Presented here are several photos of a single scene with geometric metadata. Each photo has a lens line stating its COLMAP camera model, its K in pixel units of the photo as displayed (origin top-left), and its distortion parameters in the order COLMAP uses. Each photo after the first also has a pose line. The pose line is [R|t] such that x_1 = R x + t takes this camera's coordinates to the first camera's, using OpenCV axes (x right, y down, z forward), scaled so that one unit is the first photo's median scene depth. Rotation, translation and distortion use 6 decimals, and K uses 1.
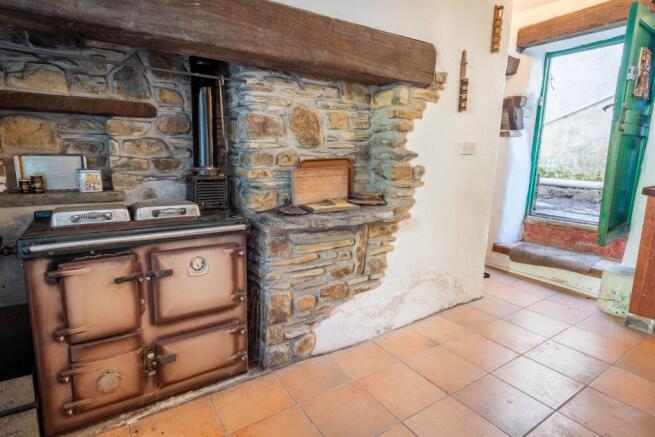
lens RADIAL K [[348.3, 0, 327.8], [0, 348.3, 216.2], [0, 0, 1]] dist [0.020775, 0.000384]
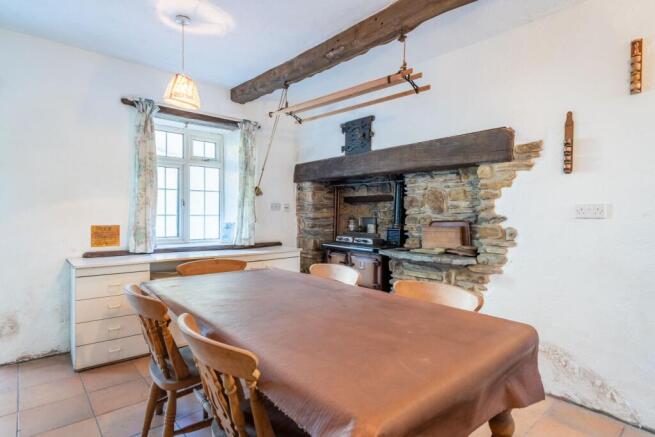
lens RADIAL K [[348.3, 0, 327.1], [0, 348.3, 218.3], [0, 0, 1]] dist [0.020775, 0.000384]
pose [[0.141513, 0.001527, -0.989935, 1.396162], [-0.176874, 0.983947, -0.023766, -0.049859], [0.974007, 0.178457, 0.139511, 0.302348]]
